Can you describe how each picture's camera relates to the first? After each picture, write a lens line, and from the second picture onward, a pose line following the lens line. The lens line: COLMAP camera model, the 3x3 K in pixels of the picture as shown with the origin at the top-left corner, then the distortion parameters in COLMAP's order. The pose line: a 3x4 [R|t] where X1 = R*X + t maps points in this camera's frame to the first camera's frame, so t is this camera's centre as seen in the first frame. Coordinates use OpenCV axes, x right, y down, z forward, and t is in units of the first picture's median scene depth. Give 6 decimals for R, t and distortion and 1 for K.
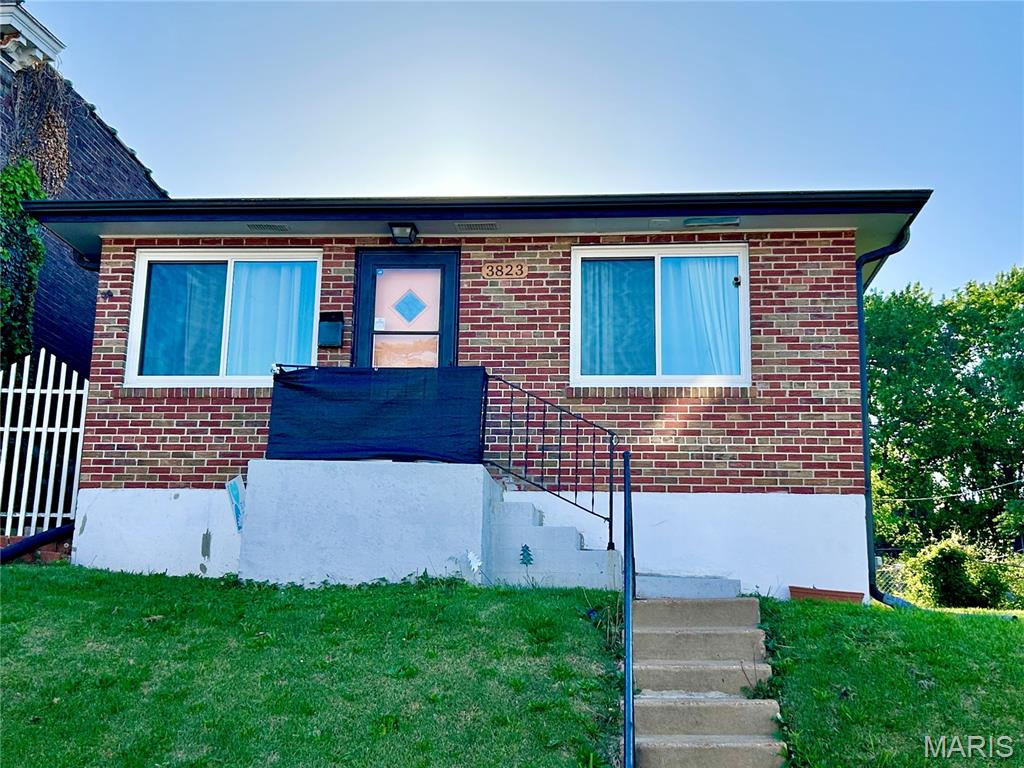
lens RADIAL K [[1275.3, 0, 511.2], [0, 1275.3, 379.9], [0, 0, 1]] dist [0.078135, 0.000000]
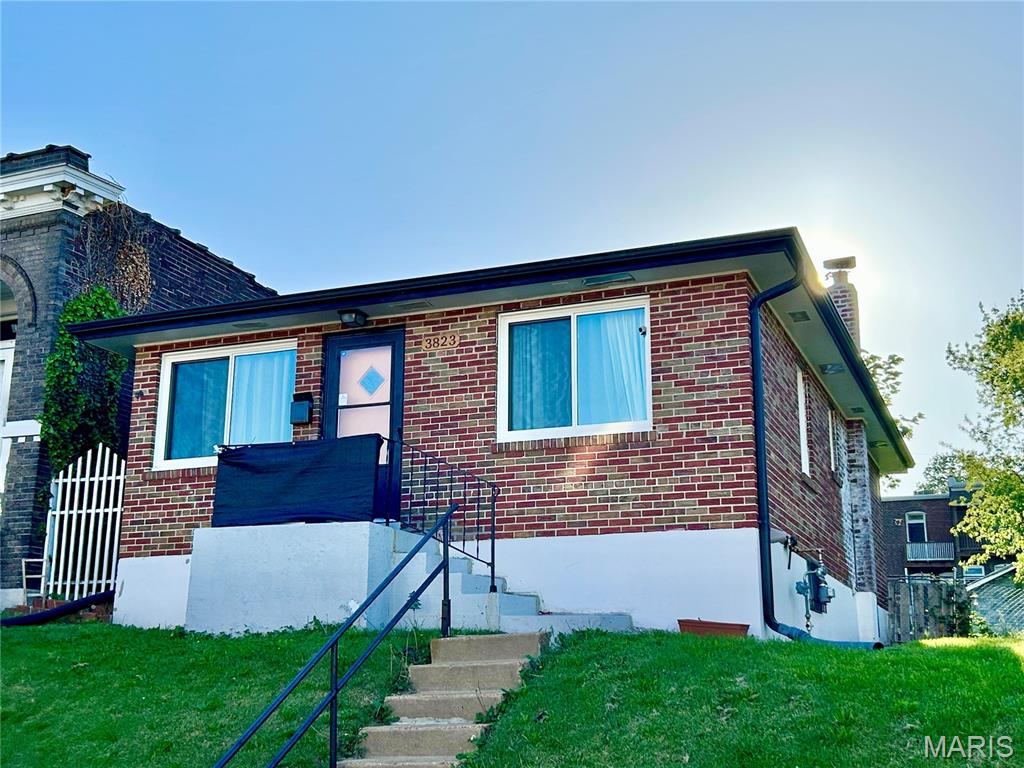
lens RADIAL K [[1275.3, 0, 515.7], [0, 1275.3, 388.7], [0, 0, 1]] dist [0.078135, 0.000000]
pose [[0.953550, -0.087103, -0.288368, 0.380574], [0.078965, 0.996084, -0.039755, 0.003764], [0.290702, 0.015137, 0.956694, -0.040546]]
